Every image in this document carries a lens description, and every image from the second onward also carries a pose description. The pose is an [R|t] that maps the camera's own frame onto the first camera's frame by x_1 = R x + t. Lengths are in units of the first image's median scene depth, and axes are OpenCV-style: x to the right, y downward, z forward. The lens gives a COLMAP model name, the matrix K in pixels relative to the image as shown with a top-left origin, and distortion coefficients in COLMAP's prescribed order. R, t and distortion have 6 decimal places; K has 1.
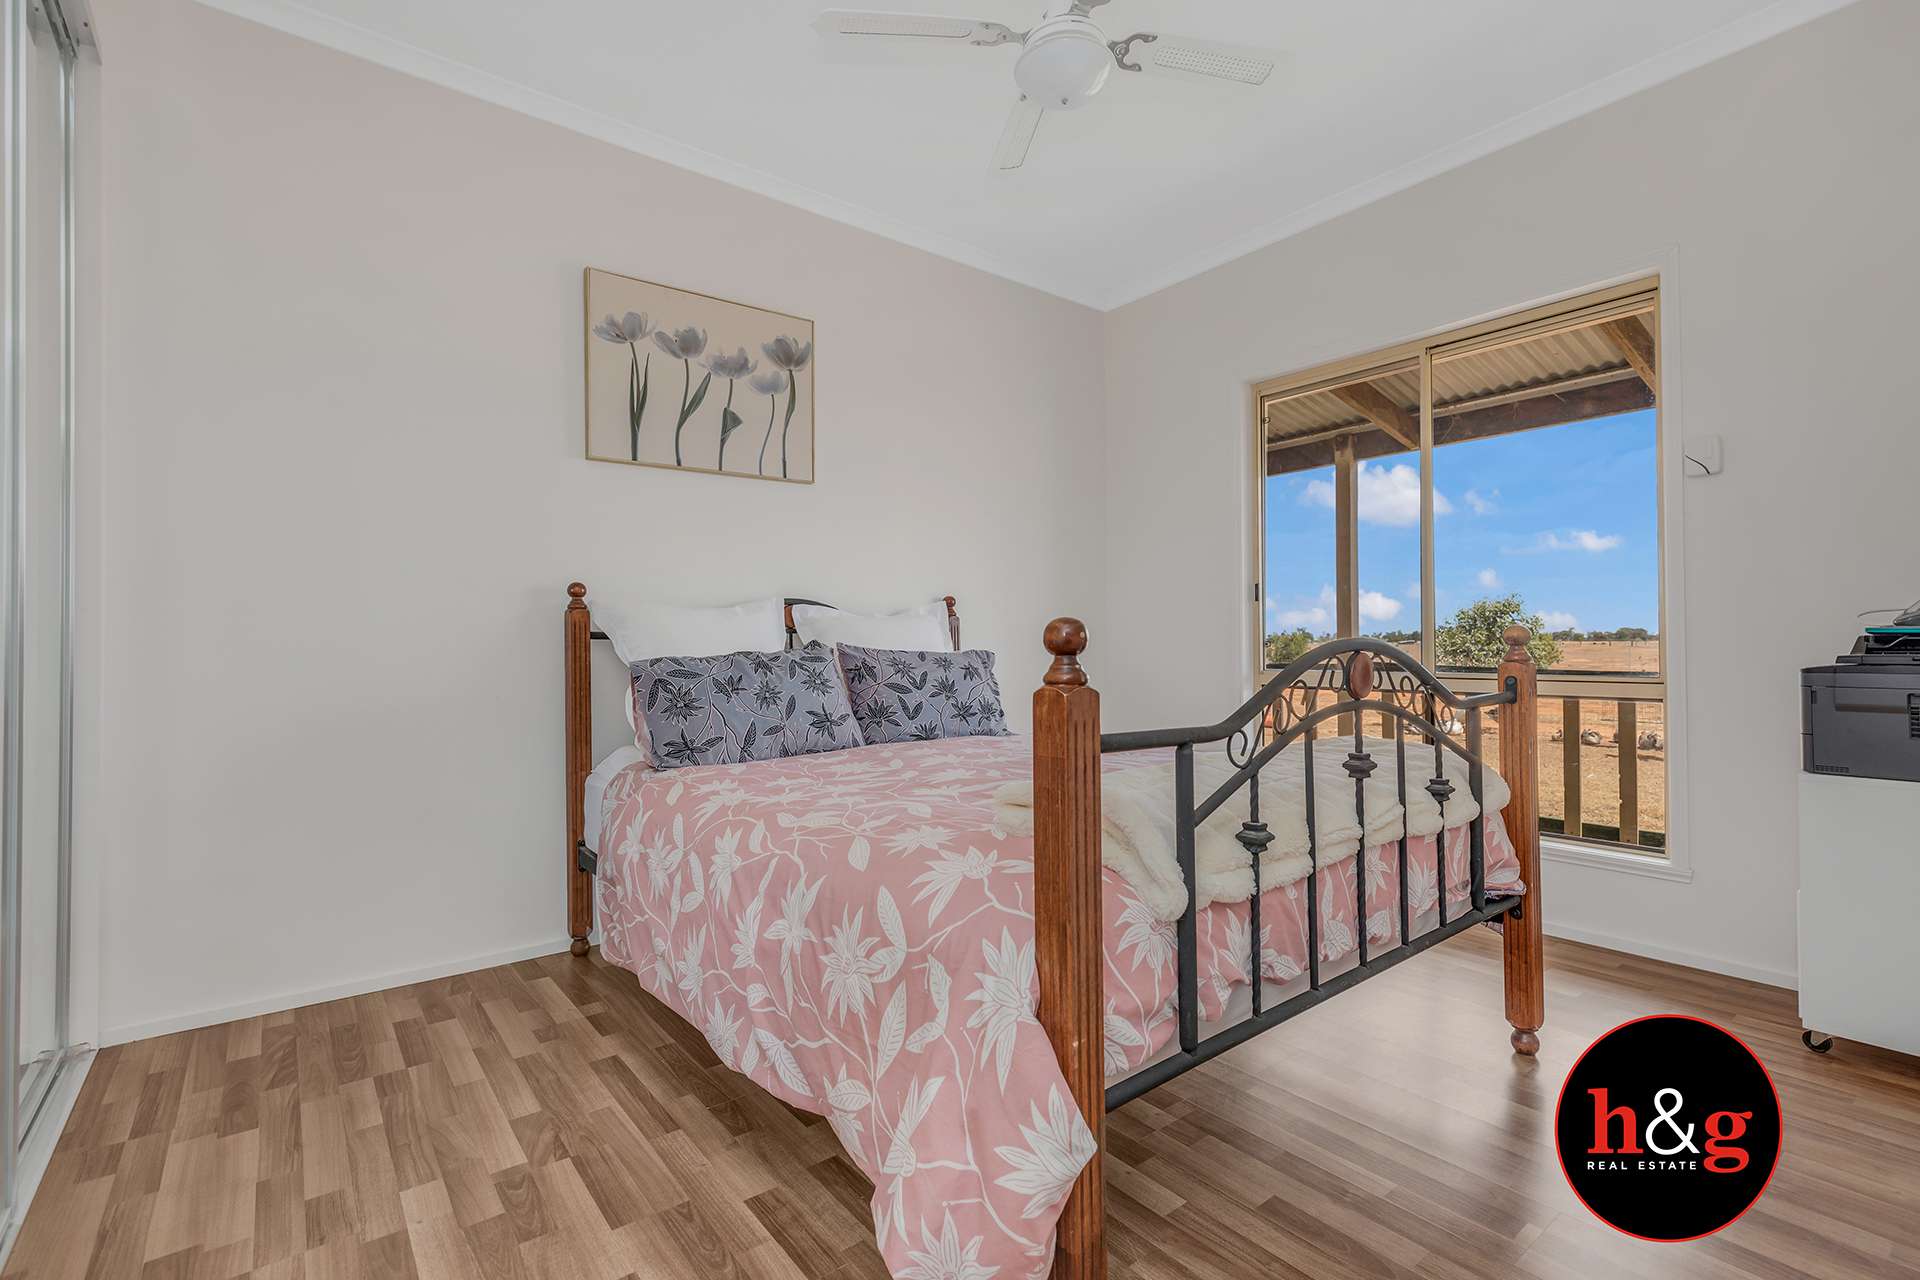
lens RADIAL K [[875.4, 0, 954.3], [0, 875.4, 642.1], [0, 0, 1]] dist [0.002875, 0.001364]
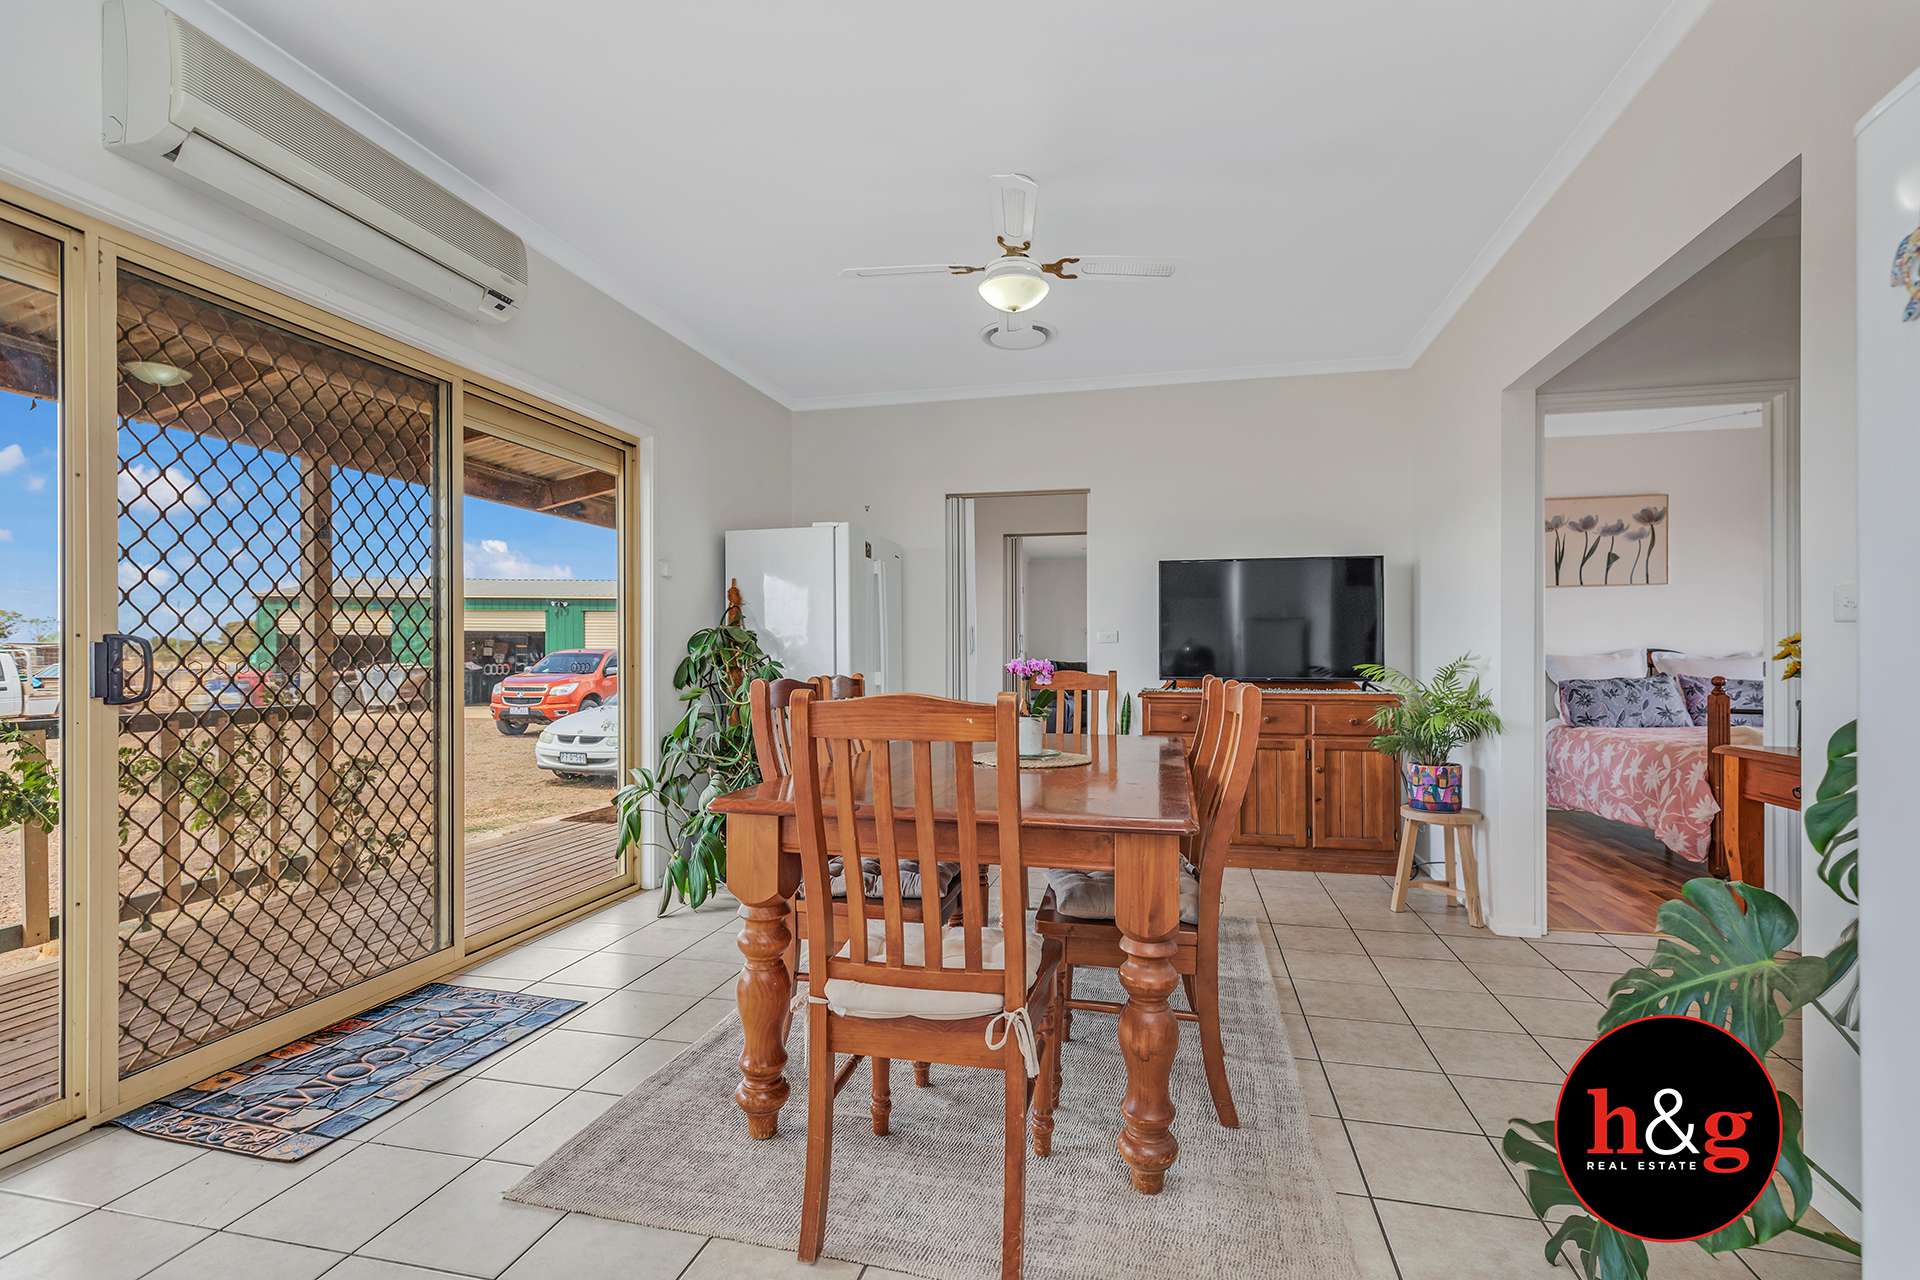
lens RADIAL K [[875.4, 0, 966.1], [0, 875.4, 648.6], [0, 0, 1]] dist [0.002875, 0.001364]
pose [[0.630856, 0.004180, -0.775889, 0.407663], [-0.003324, 0.999991, 0.002685, -0.059208], [0.775893, 0.000885, 0.630864, -1.557006]]
